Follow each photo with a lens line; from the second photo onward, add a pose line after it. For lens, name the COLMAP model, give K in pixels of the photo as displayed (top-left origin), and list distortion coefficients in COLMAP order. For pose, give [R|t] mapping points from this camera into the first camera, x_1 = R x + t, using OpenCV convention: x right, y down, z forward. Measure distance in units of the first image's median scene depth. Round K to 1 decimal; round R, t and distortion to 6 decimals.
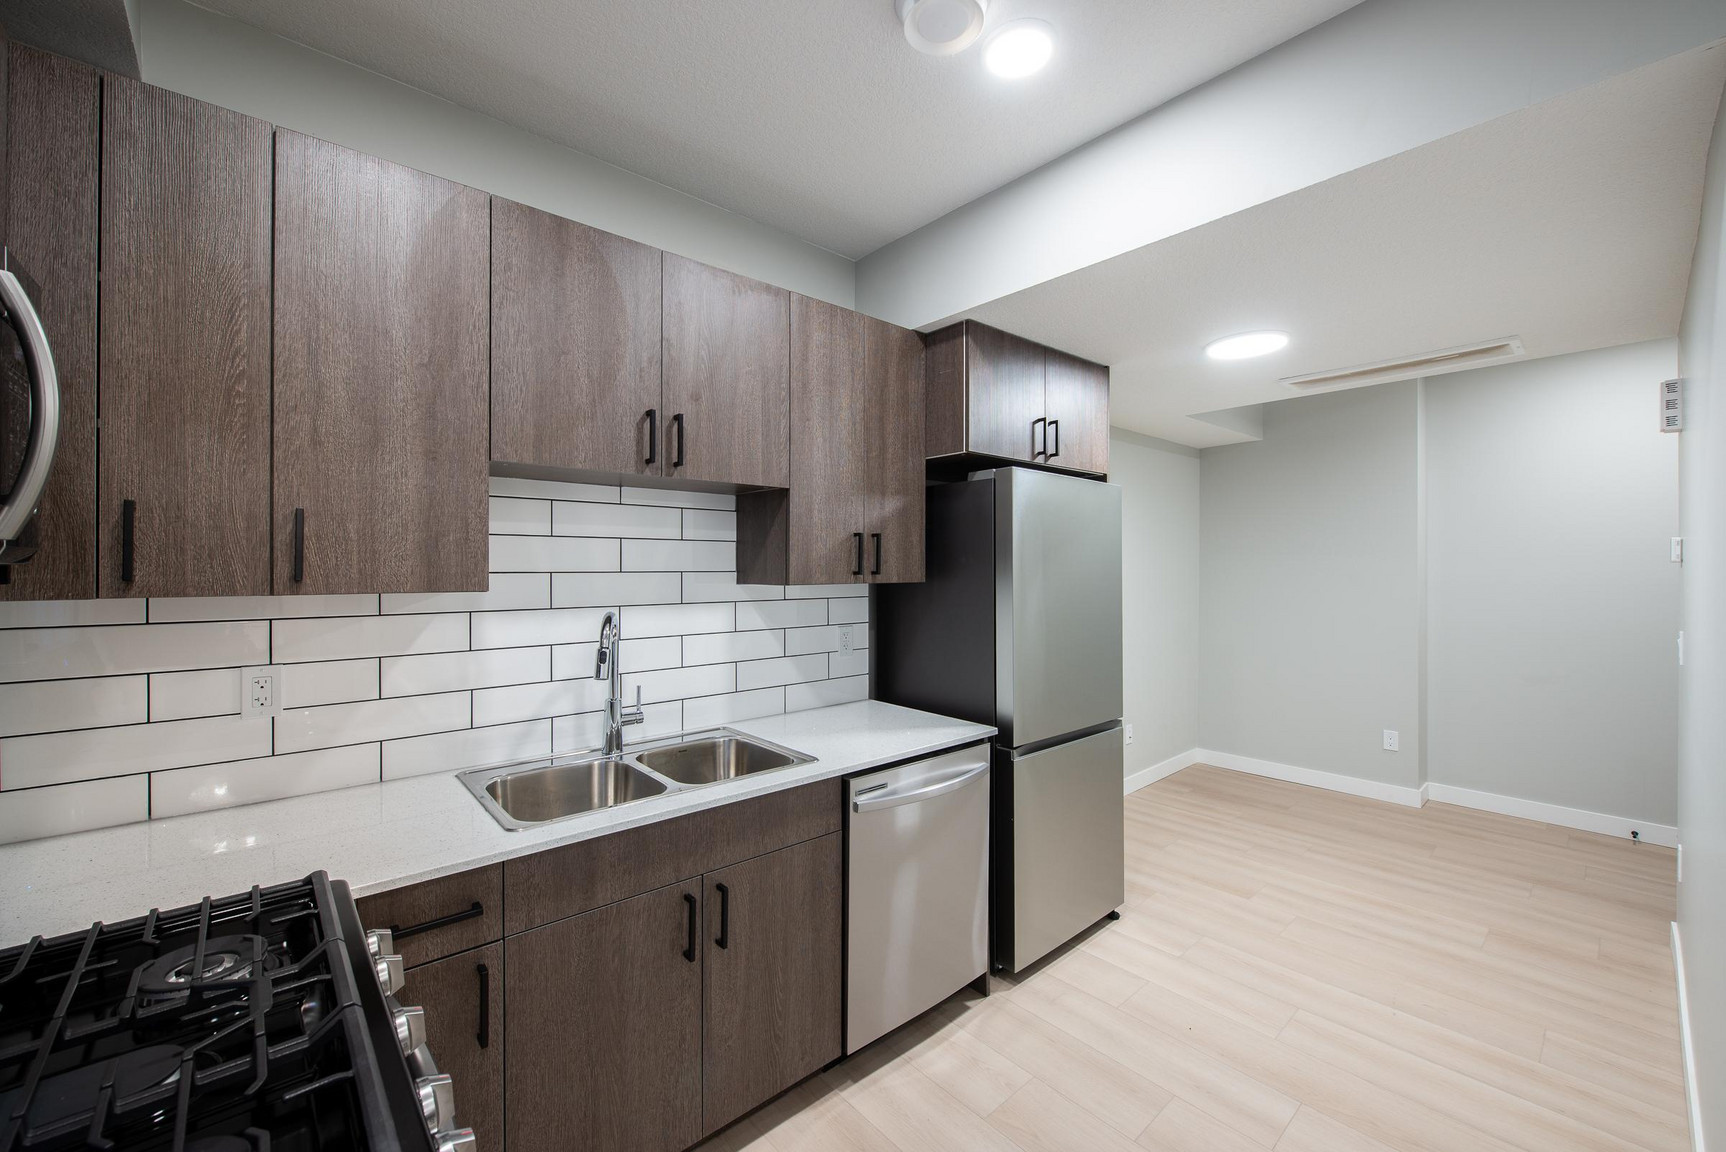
lens RADIAL K [[684.5, 0, 855.7], [0, 684.5, 567.9], [0, 0, 1]] dist [0.000051, -0.004484]
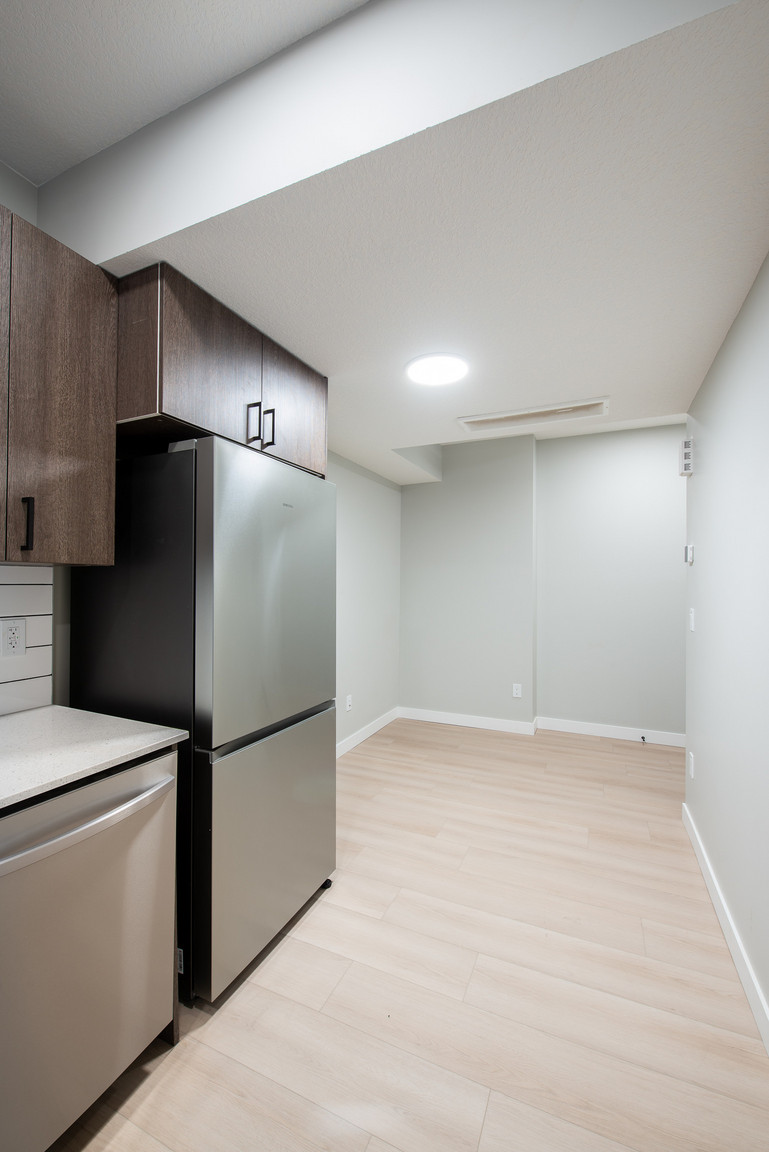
lens RADIAL K [[476.1, 0, 379.9], [0, 476.1, 580.8], [0, 0, 1]] dist [-0.001260, -0.000874]
pose [[0.912282, 0.008290, 0.409479, 0.171289], [-0.006682, 0.999963, -0.005359, 0.043693], [-0.409509, 0.002152, 0.912304, 0.337054]]
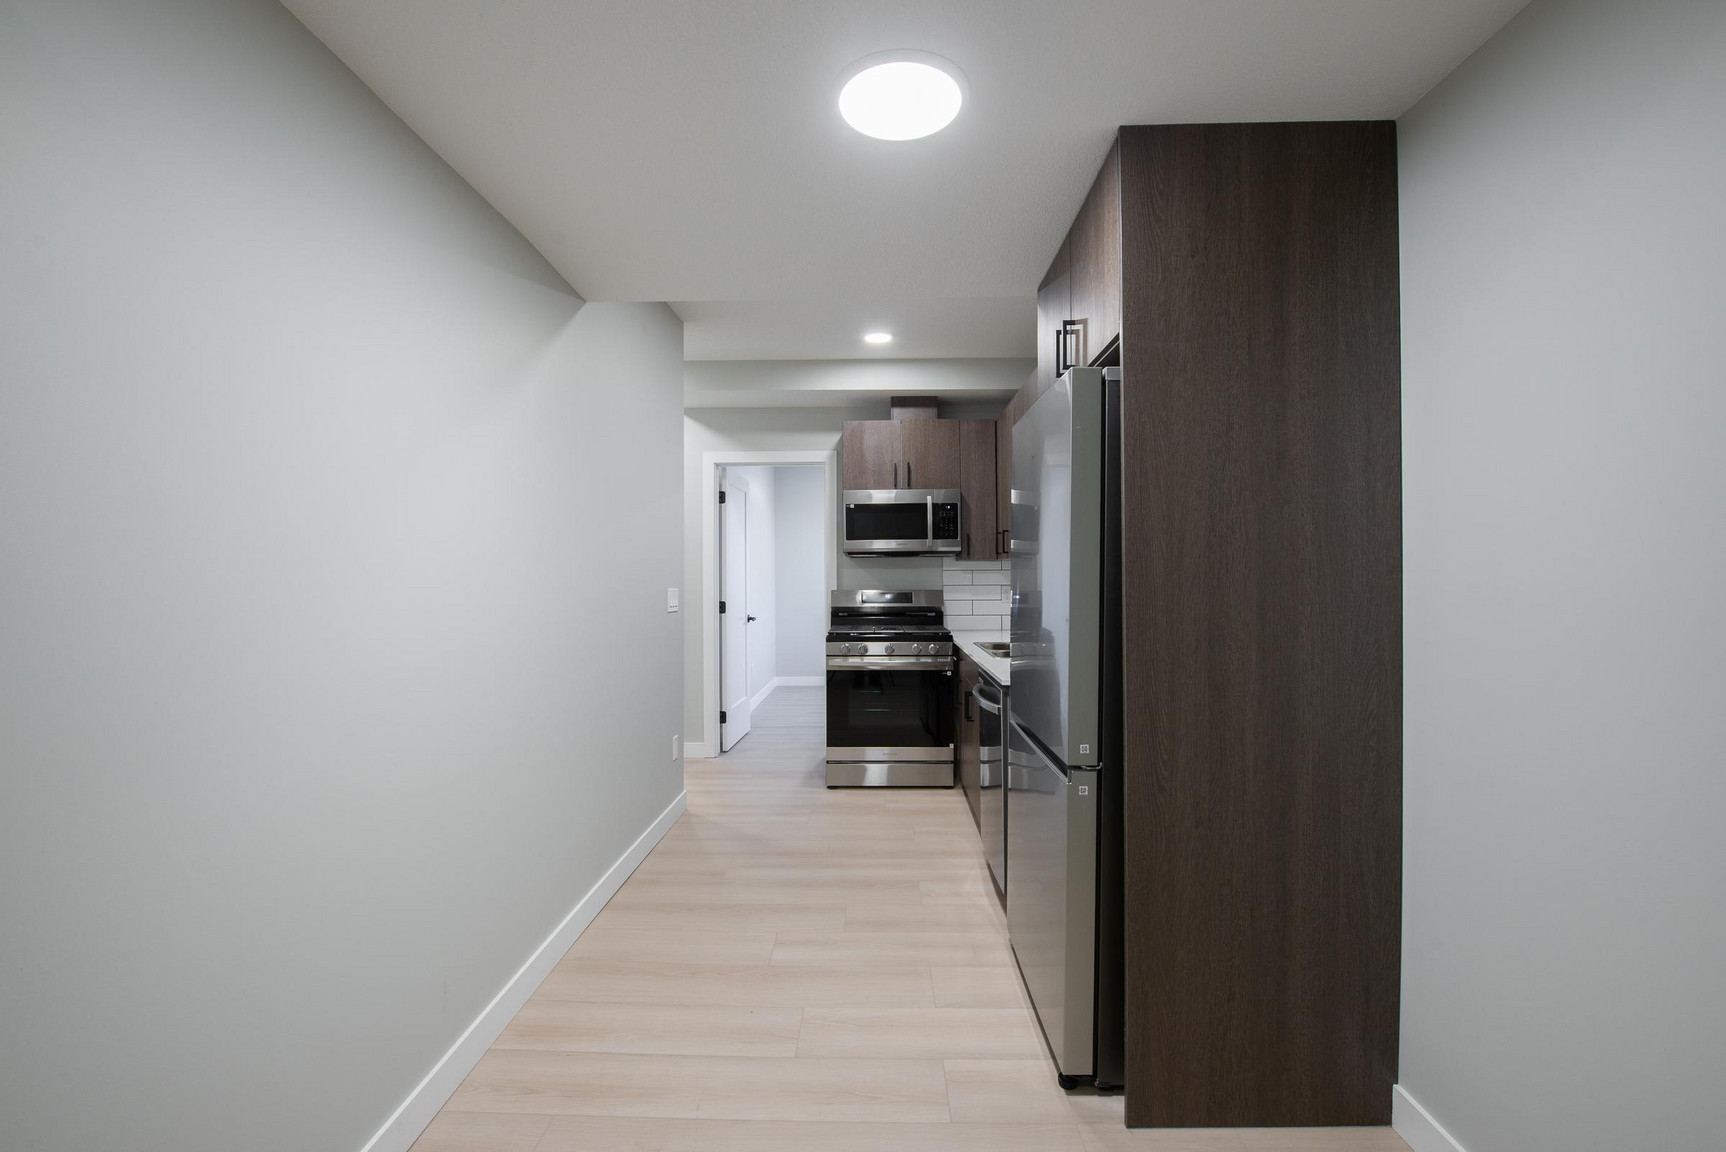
lens RADIAL K [[738.5, 0, 857.2], [0, 738.5, 582.8], [0, 0, 1]] dist [-0.018171, -0.000368]
pose [[-0.679049, 0.009827, -0.734027, 1.159788], [0.006175, 0.999951, 0.007674, 0.066944], [0.734067, 0.000678, -0.679077, 1.546216]]
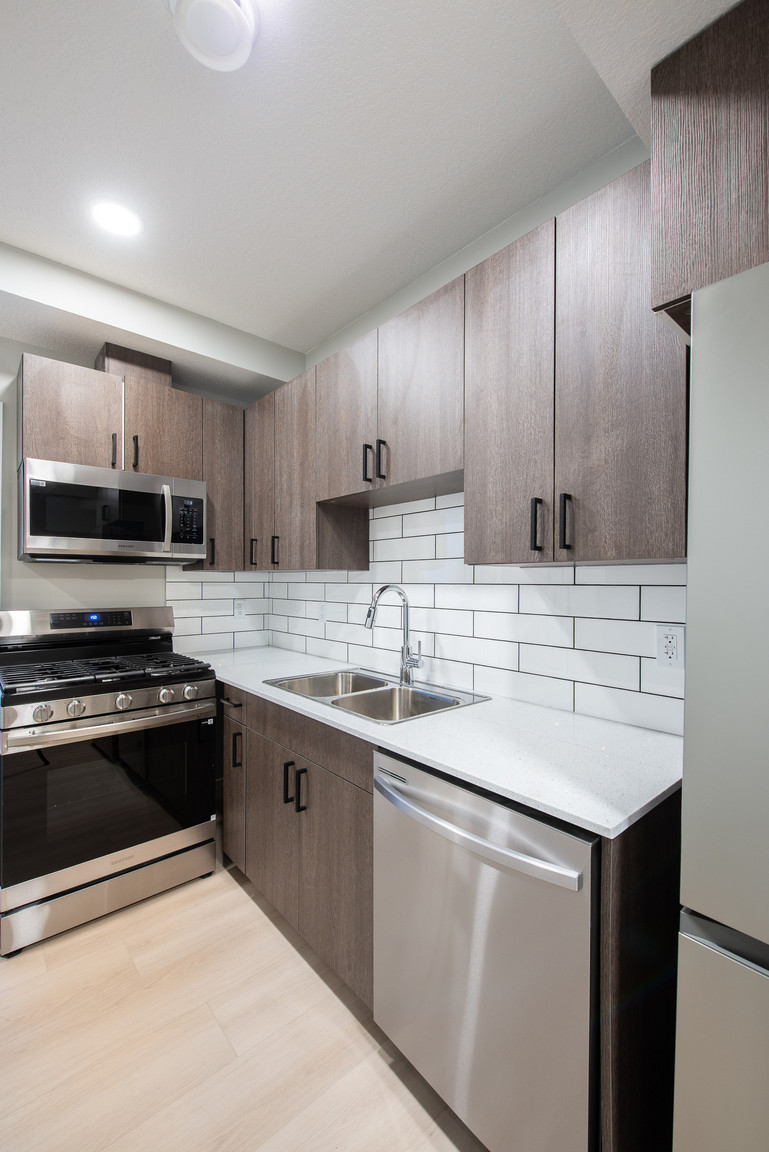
lens RADIAL K [[476.1, 0, 379.9], [0, 476.1, 580.8], [0, 0, 1]] dist [-0.001260, -0.000874]
pose [[-0.007005, -0.000235, -0.999975, 0.542167], [-0.003710, 0.999993, -0.000210, 0.044466], [0.999969, 0.003708, -0.007005, 0.787122]]
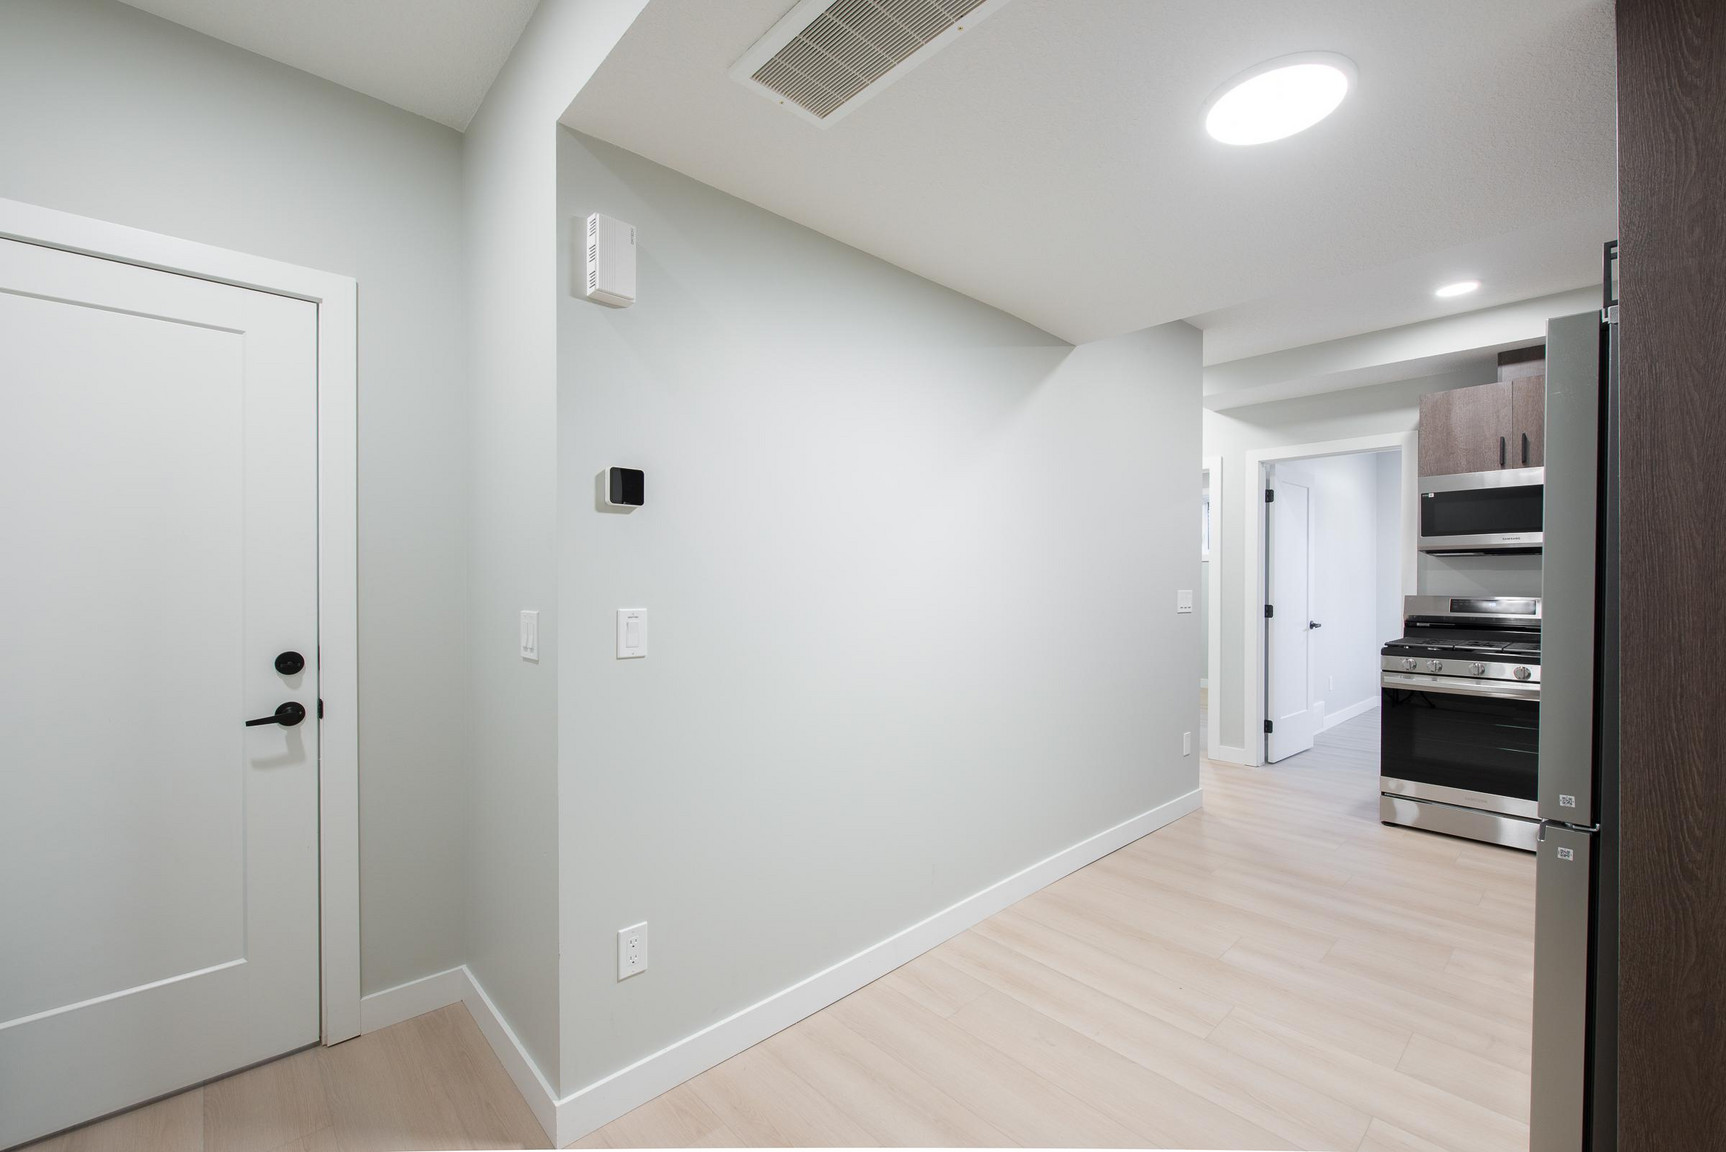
lens RADIAL K [[713.3, 0, 856.0], [0, 713.3, 581.8], [0, 0, 1]] dist [-0.001260, -0.000874]
pose [[-0.999802, 0.000315, -0.019920, 1.033438], [0.000280, 0.999998, 0.001750, 0.067142], [0.019920, 0.001744, -0.999800, 1.763814]]
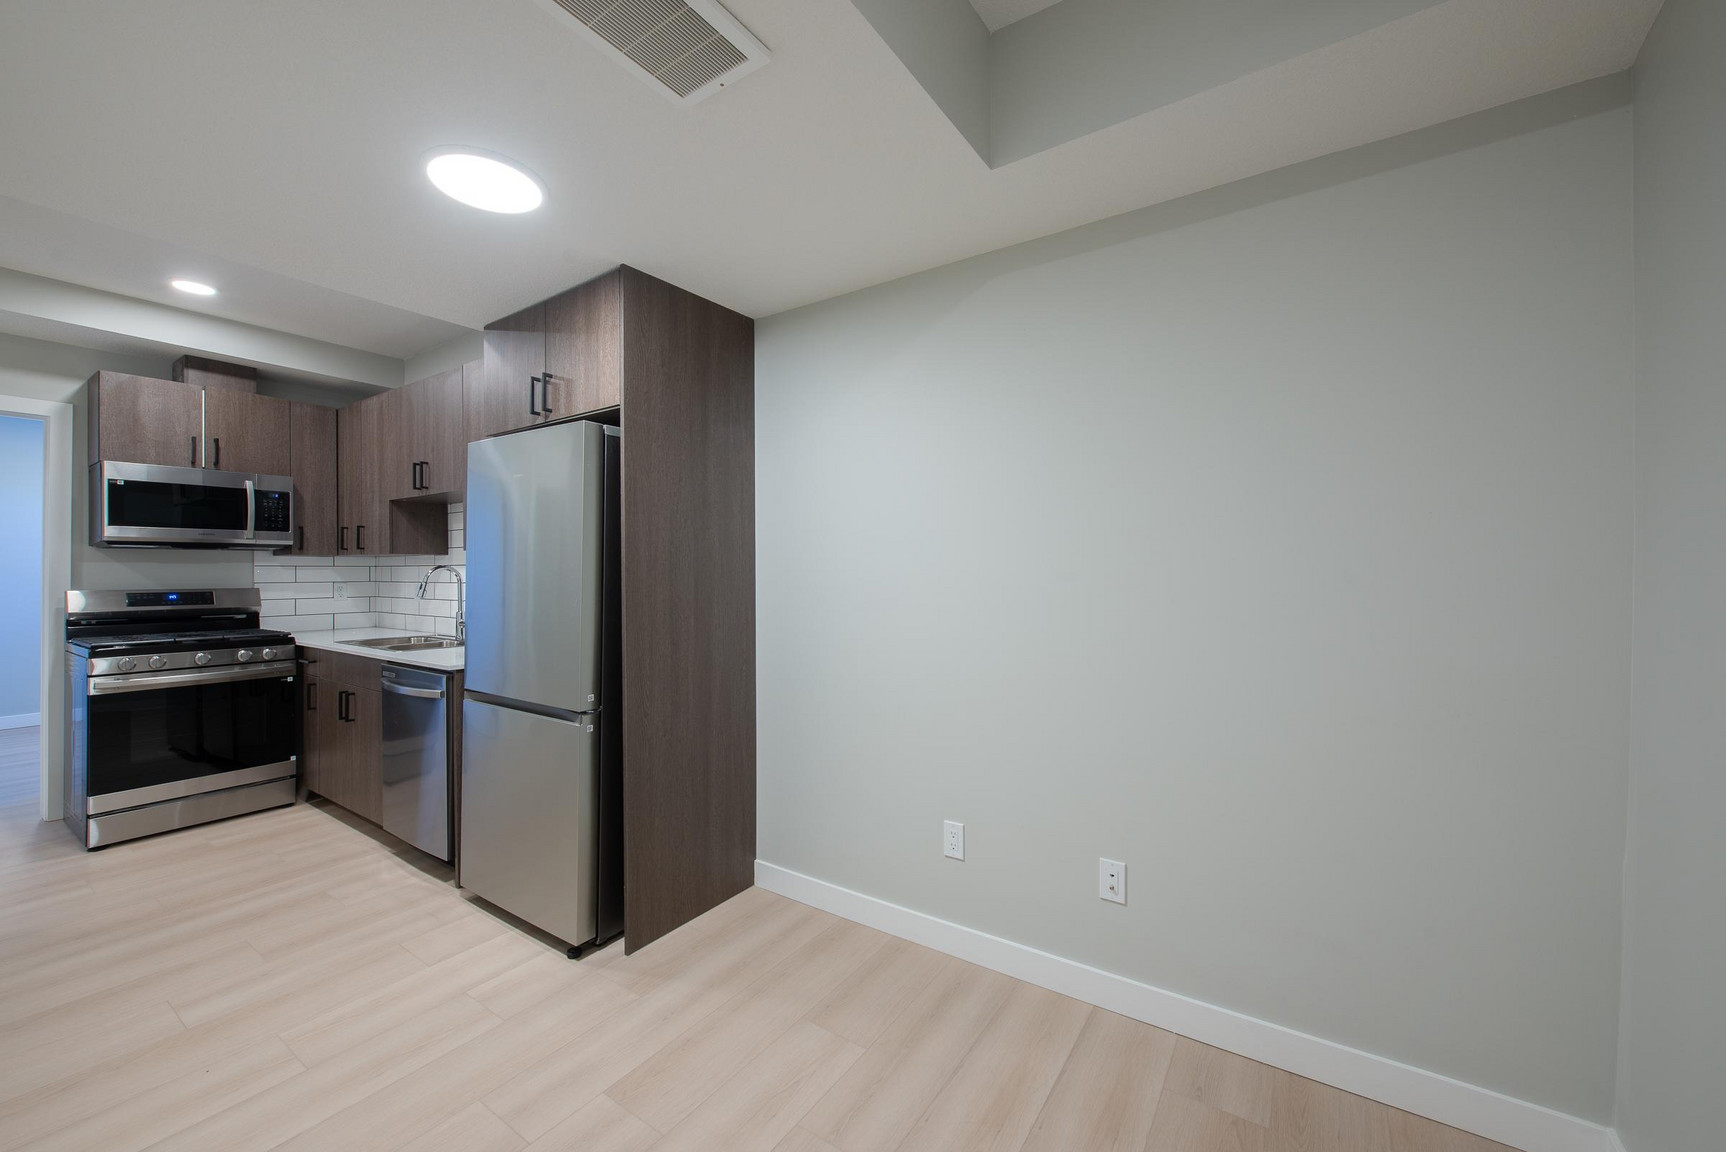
lens RADIAL K [[676.4, 0, 861.0], [0, 676.4, 568.3], [0, 0, 1]] dist [-0.000219, -0.002996]
pose [[0.251452, -0.004294, -0.967860, 1.468469], [0.002805, 0.999989, -0.003708, 0.065927], [0.967866, -0.001782, 0.251462, 1.335919]]
